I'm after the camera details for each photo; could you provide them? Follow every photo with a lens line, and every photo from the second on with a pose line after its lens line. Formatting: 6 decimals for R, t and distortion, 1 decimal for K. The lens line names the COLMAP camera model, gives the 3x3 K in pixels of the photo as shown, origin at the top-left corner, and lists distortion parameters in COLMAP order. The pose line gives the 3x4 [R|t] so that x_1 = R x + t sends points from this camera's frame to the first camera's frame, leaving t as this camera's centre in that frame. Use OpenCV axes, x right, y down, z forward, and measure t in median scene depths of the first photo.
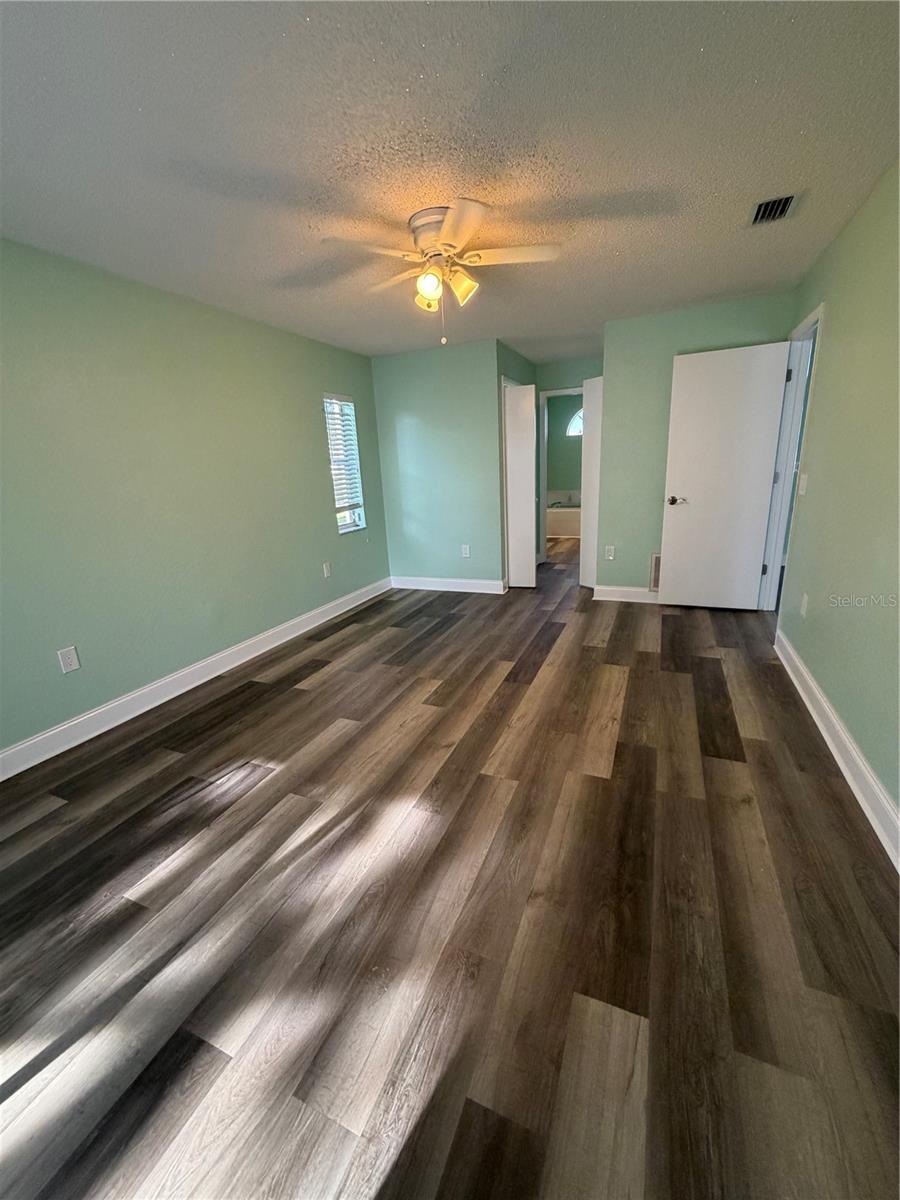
lens RADIAL K [[479.7, 0, 450.0], [0, 479.7, 600.0], [0, 0, 1]] dist [0.001271, -0.000039]
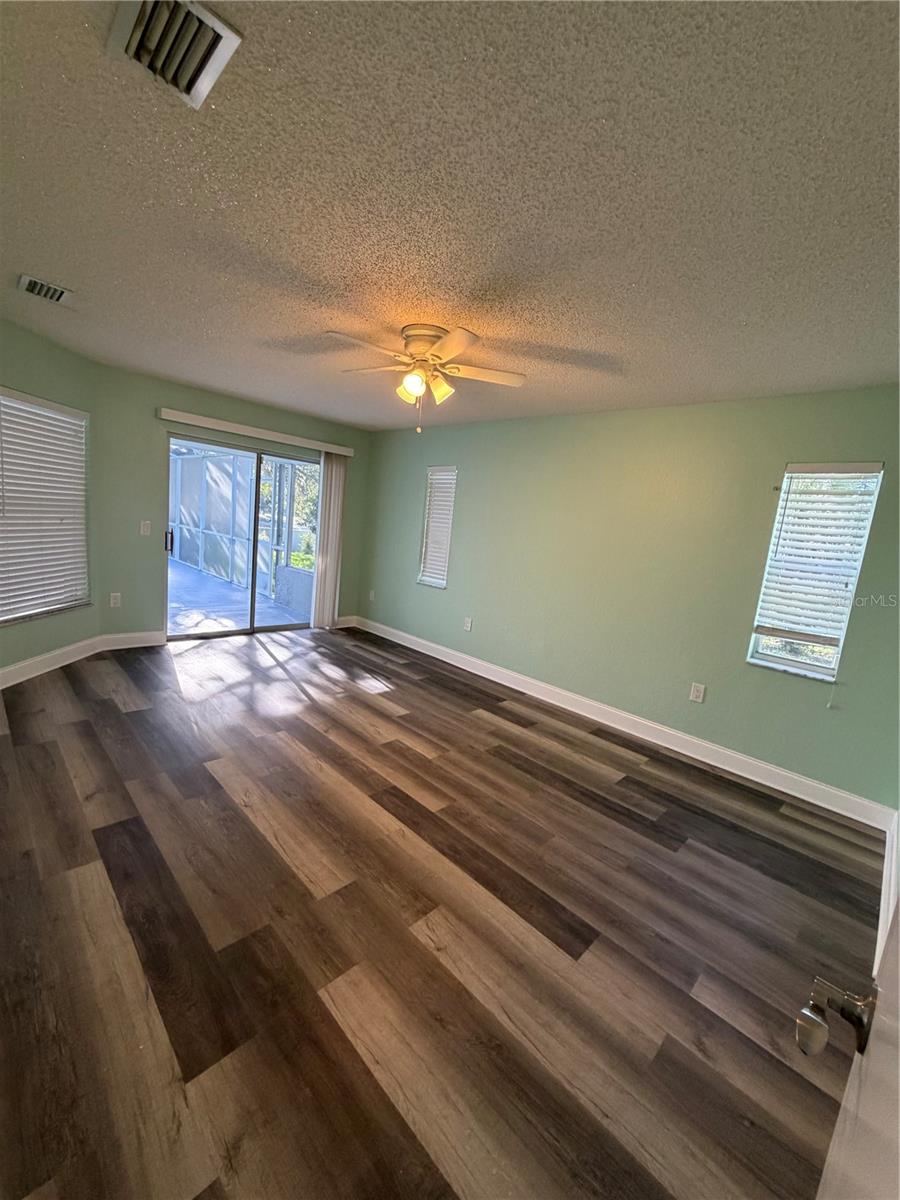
lens RADIAL K [[479.7, 0, 450.0], [0, 479.7, 600.0], [0, 0, 1]] dist [0.001271, -0.000039]
pose [[-0.369638, 0.159248, -0.915427, 0.762498], [-0.333889, 0.896634, 0.290800, -0.389126], [0.867113, 0.413142, -0.278259, 1.118098]]
